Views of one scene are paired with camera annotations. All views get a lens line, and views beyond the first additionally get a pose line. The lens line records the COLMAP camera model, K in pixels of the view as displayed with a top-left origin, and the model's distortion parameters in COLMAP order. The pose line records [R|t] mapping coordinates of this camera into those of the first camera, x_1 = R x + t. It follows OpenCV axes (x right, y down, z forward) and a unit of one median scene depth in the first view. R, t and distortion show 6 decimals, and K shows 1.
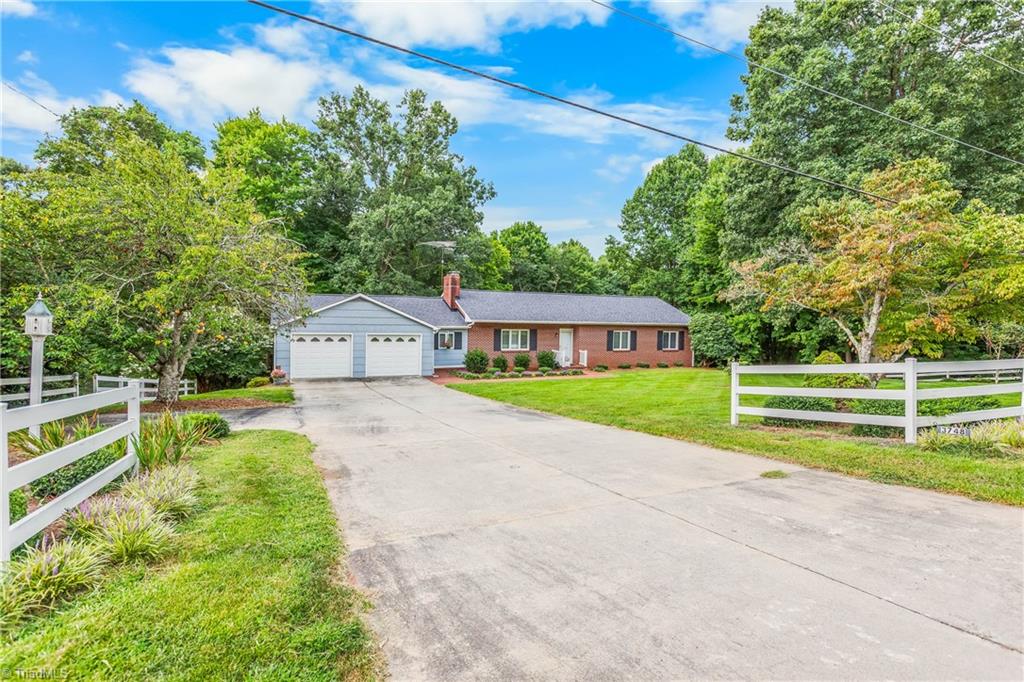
lens RADIAL K [[495.9, 0, 508.7], [0, 495.9, 330.7], [0, 0, 1]] dist [-0.005846, -0.000214]
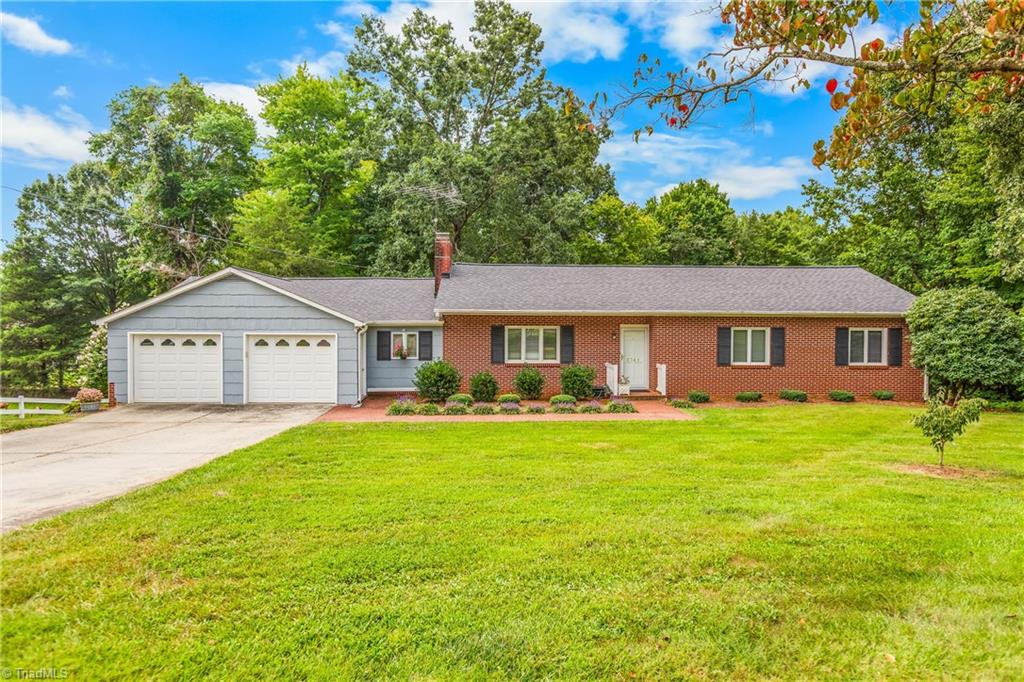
lens RADIAL K [[594.2, 0, 508.4], [0, 594.2, 346.0], [0, 0, 1]] dist [-0.000239, -0.001193]
pose [[0.933072, -0.002638, -0.359681, 0.217731], [0.004186, 0.999985, 0.003527, 0.016093], [0.359666, -0.004797, 0.933069, 0.333521]]
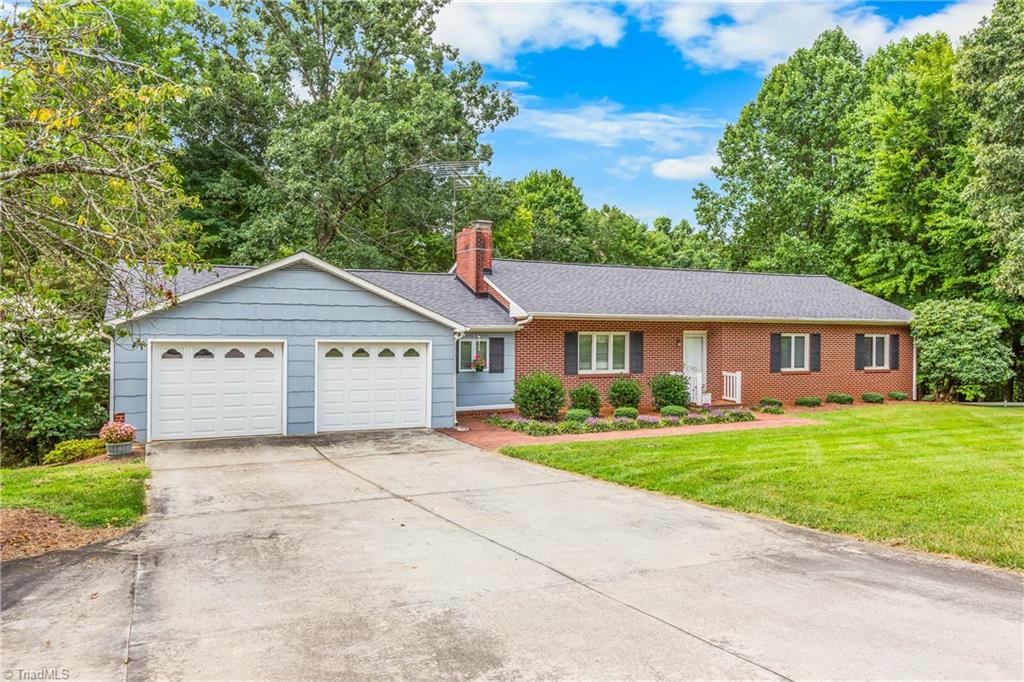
lens RADIAL K [[723.4, 0, 513.7], [0, 723.4, 336.8], [0, 0, 1]] dist [-0.005165, -0.001404]
pose [[0.999444, -0.012228, 0.031008, -0.095167], [0.012828, 0.999733, -0.019197, 0.014099], [-0.030765, 0.019584, 0.999335, 0.246431]]
